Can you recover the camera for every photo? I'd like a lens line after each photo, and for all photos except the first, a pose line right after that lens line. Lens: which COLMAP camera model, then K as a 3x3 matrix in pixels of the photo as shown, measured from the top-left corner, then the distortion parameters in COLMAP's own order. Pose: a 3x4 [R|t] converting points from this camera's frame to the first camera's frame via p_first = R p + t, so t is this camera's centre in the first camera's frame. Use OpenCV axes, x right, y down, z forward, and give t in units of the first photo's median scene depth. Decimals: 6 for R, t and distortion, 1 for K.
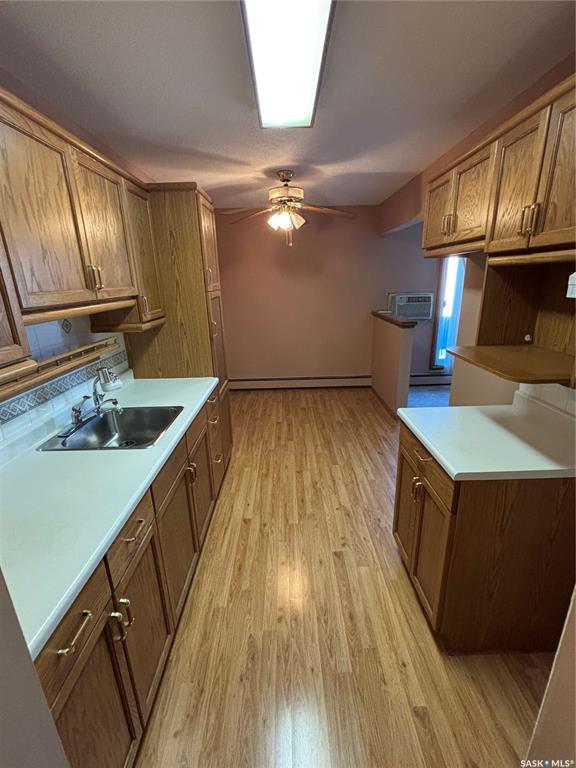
lens RADIAL K [[339.7, 0, 285.1], [0, 339.7, 382.8], [0, 0, 1]] dist [-0.001070, 0.000990]
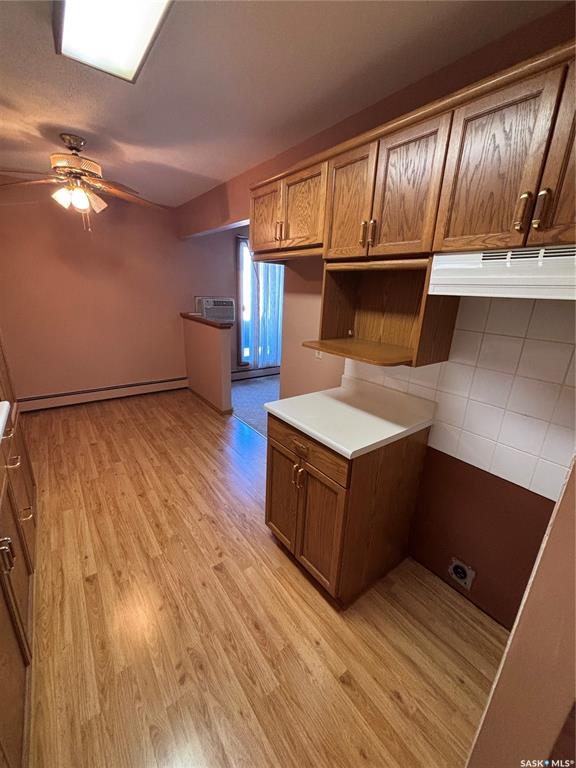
lens RADIAL K [[310.4, 0, 286.6], [0, 310.4, 383.6], [0, 0, 1]] dist [-0.003937, 0.001455]
pose [[0.798377, -0.117151, 0.590652, -0.146214], [0.115214, 0.992489, 0.041118, -0.014476], [-0.591033, 0.035224, 0.805878, 0.186589]]
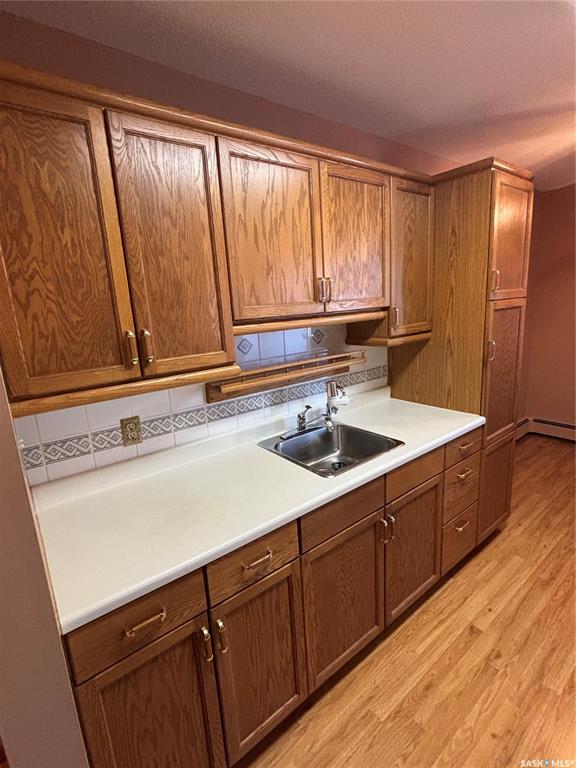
lens RADIAL K [[373.1, 0, 291.7], [0, 373.1, 382.8], [0, 0, 1]] dist [0.005311, 0.002393]
pose [[0.621948, 0.160803, -0.766370, 0.189648], [-0.191806, 0.980158, 0.050000, -0.063189], [0.759204, 0.115897, 0.640451, 0.209276]]
